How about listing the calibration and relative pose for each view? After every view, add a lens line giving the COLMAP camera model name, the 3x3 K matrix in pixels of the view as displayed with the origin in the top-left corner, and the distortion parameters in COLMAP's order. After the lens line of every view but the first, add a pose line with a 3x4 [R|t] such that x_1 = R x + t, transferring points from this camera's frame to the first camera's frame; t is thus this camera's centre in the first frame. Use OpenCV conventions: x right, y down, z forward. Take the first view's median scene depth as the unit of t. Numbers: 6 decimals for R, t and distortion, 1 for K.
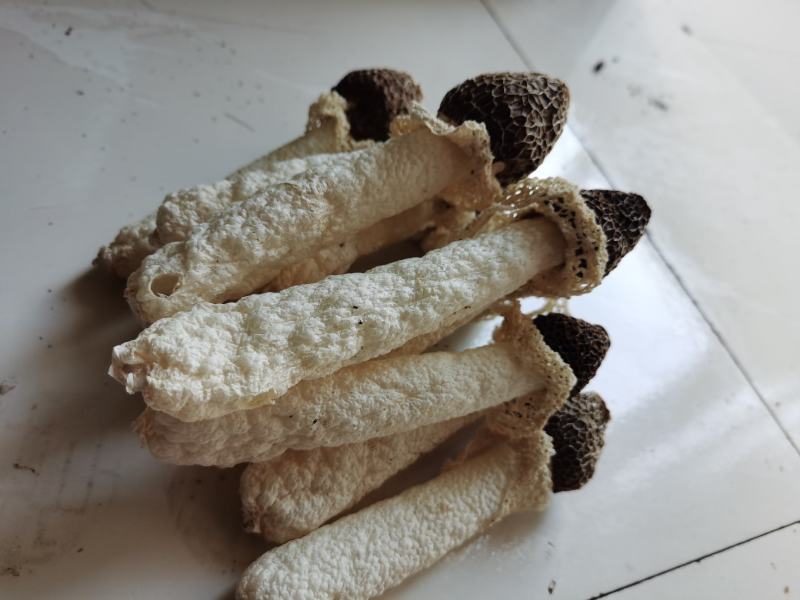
lens RADIAL K [[638.2, 0, 392.7], [0, 638.2, 302.7], [0, 0, 1]] dist [0.001576, -0.037334]
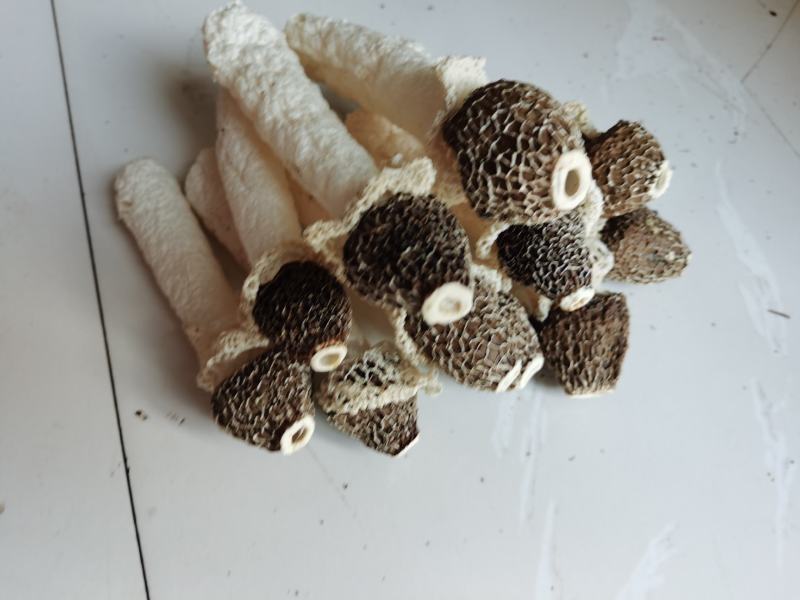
lens RADIAL K [[638.2, 0, 397.6], [0, 638.2, 301.8], [0, 0, 1]] dist [0.001576, -0.037334]
pose [[0.032496, 0.671693, -0.740117, 1.084520], [-0.821260, 0.439982, 0.363247, -0.429101], [0.569628, 0.596024, 0.565932, 0.632161]]
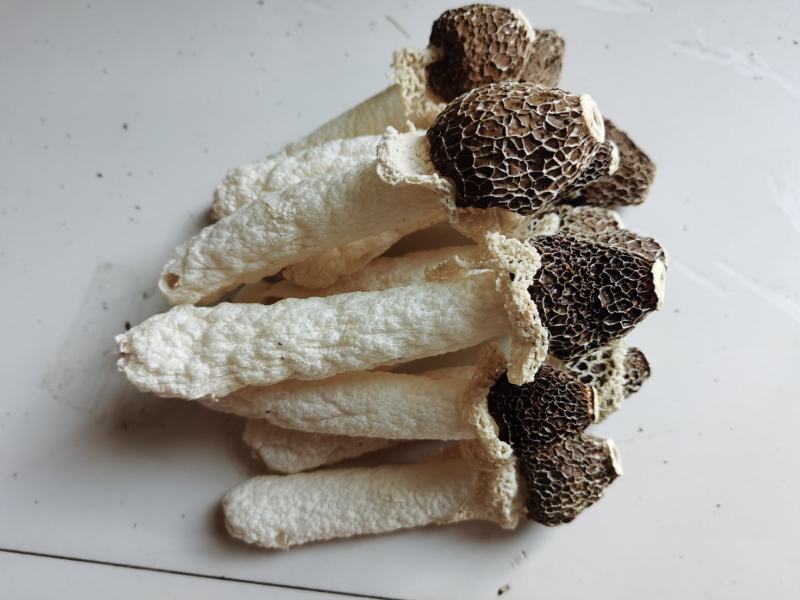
lens RADIAL K [[638.2, 0, 395.4], [0, 638.2, 295.4], [0, 0, 1]] dist [0.001576, -0.037334]
pose [[0.811805, 0.271209, -0.517125, 0.614022], [-0.060167, 0.919733, 0.387907, -0.480513], [0.580820, -0.283791, 0.762961, 0.265083]]
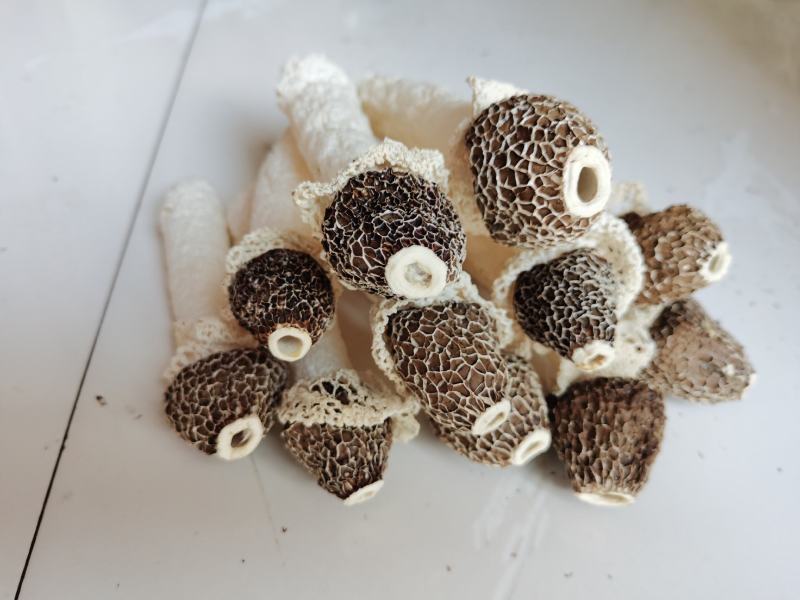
lens RADIAL K [[638.2, 0, 398.7], [0, 638.2, 297.3], [0, 0, 1]] dist [0.001576, -0.037334]
pose [[-0.206203, 0.407895, -0.889439, 1.127230], [-0.852591, 0.371158, 0.367872, -0.417326], [0.480176, 0.834184, 0.271234, 0.972070]]
